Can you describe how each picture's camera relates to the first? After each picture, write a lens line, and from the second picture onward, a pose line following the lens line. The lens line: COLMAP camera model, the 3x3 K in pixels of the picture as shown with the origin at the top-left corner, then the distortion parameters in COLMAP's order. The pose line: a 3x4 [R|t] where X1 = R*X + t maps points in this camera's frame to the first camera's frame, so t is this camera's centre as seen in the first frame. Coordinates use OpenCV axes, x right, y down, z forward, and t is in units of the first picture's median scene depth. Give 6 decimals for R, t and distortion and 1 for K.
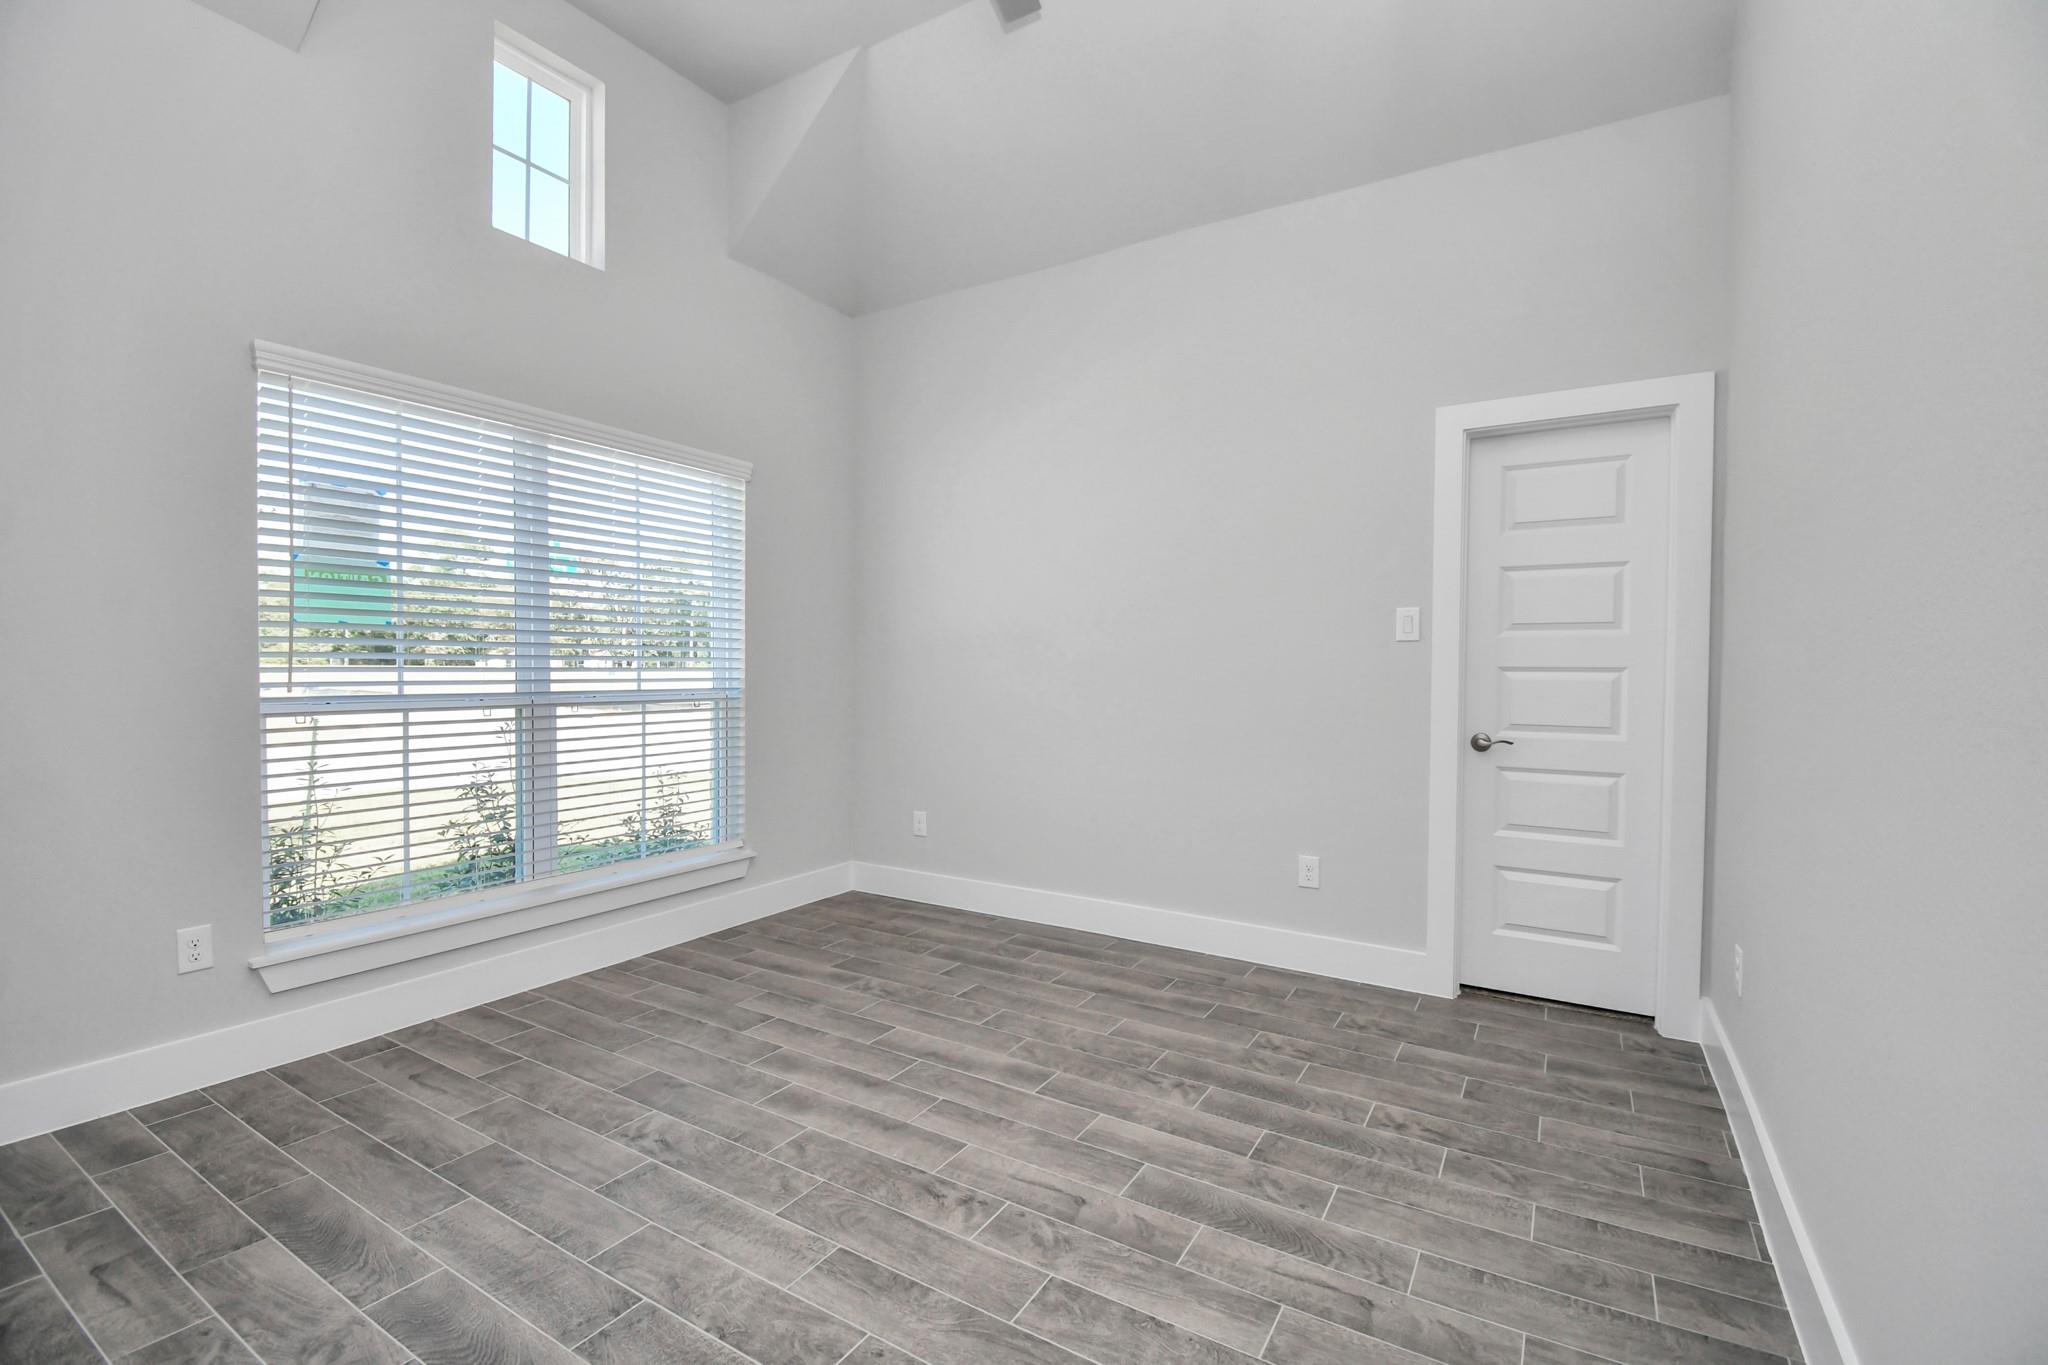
lens RADIAL K [[897.5, 0, 1015.6], [0, 897.5, 684.7], [0, 0, 1]] dist [0.024195, -0.027038]
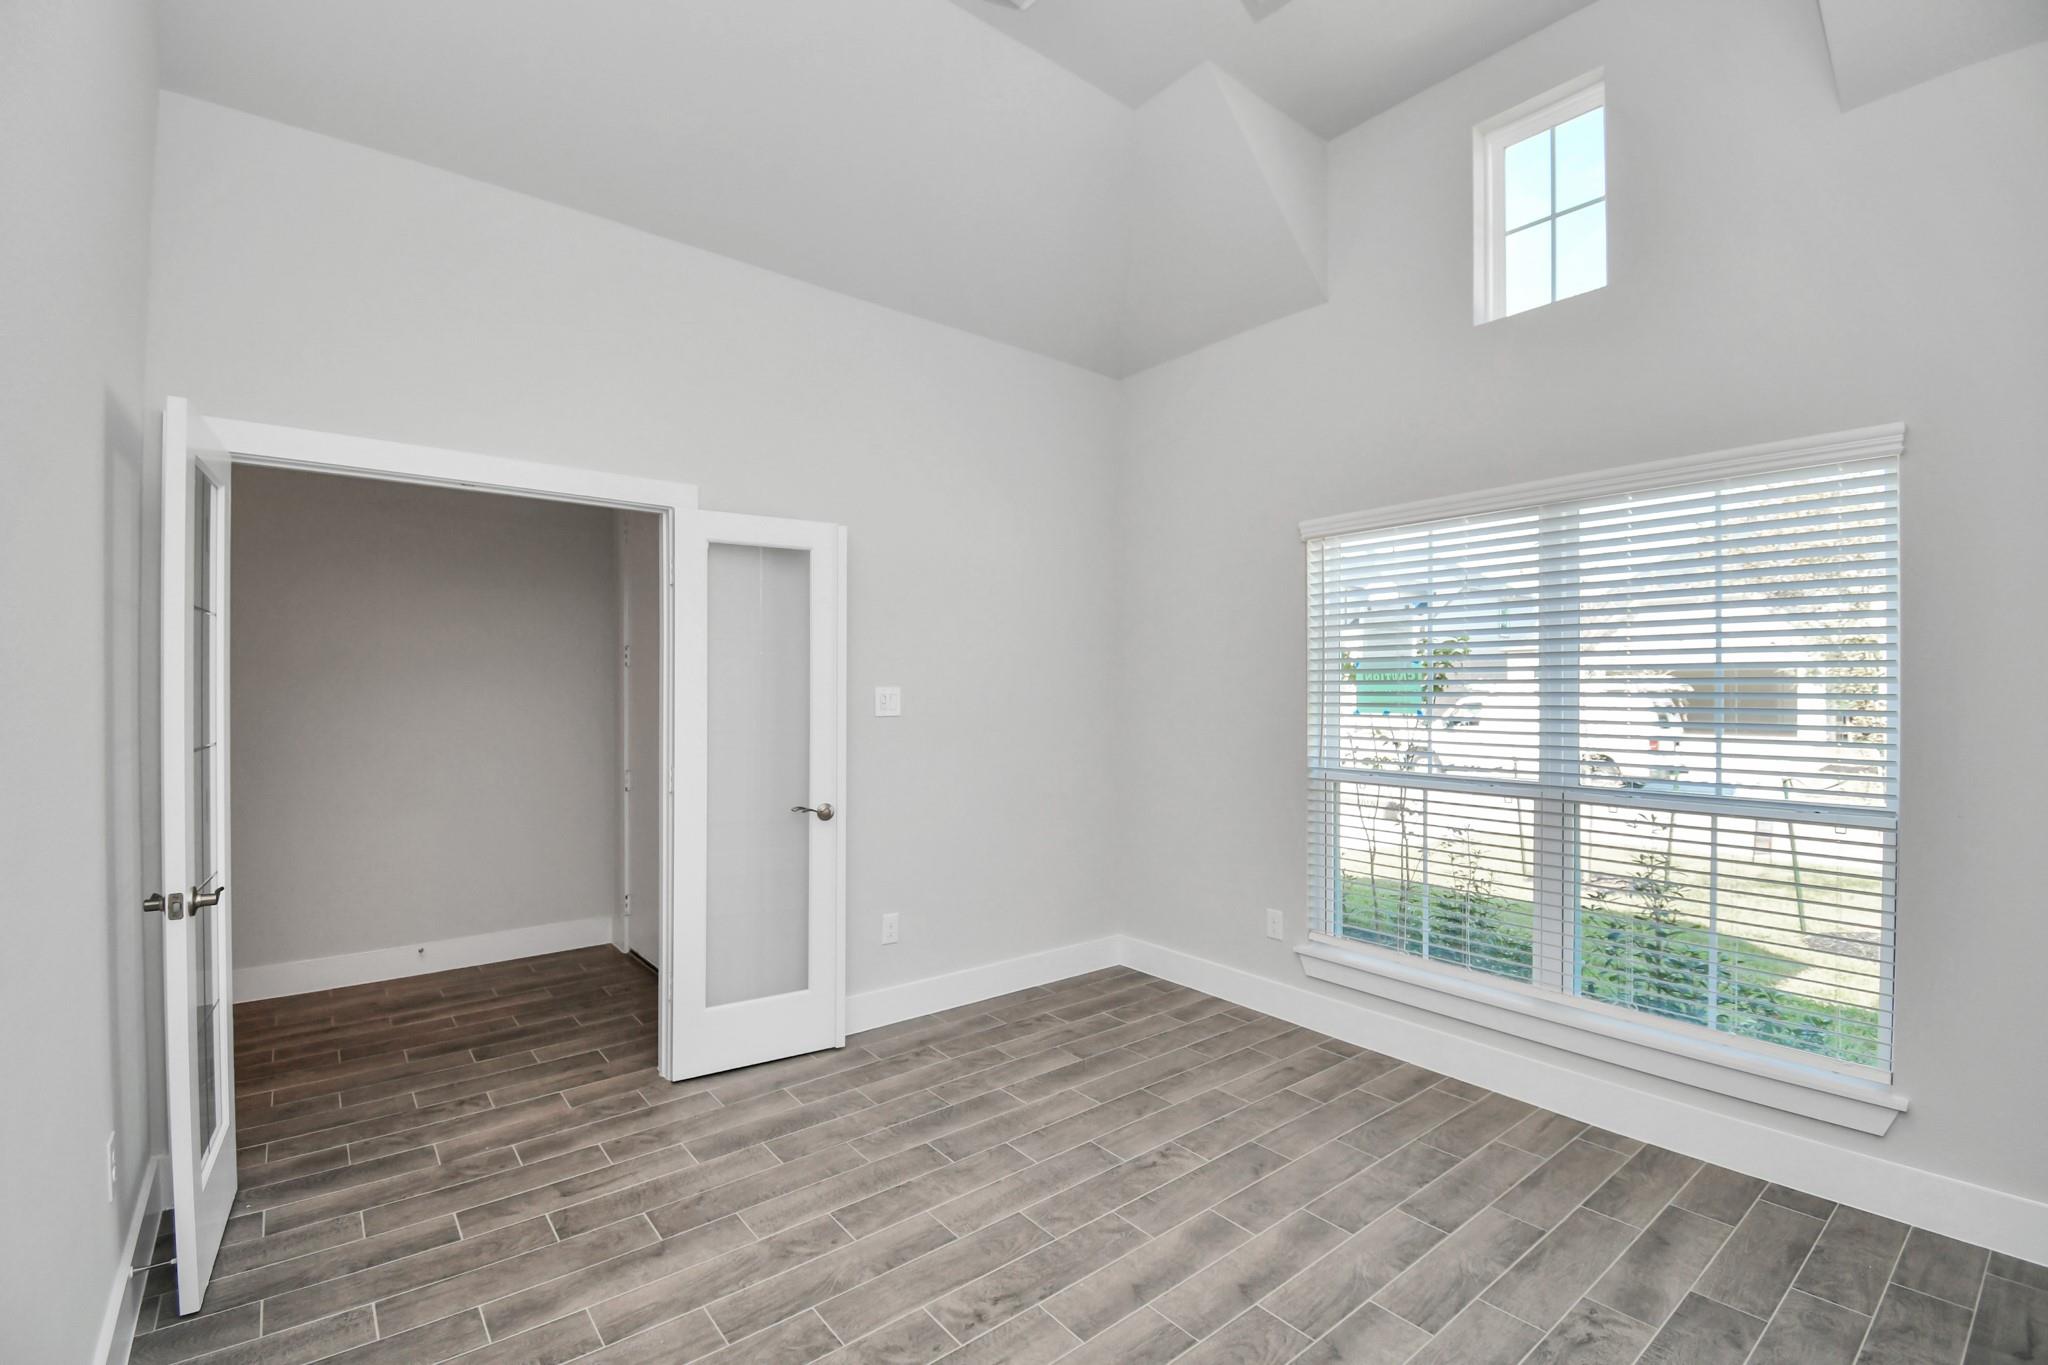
lens RADIAL K [[897.5, 0, 1015.6], [0, 897.5, 684.7], [0, 0, 1]] dist [0.024195, -0.027038]
pose [[-0.343048, -0.012325, -0.939237, 0.688606], [-0.020742, 0.999769, -0.005544, -0.101162], [0.939089, 0.017580, -0.343225, 1.062563]]
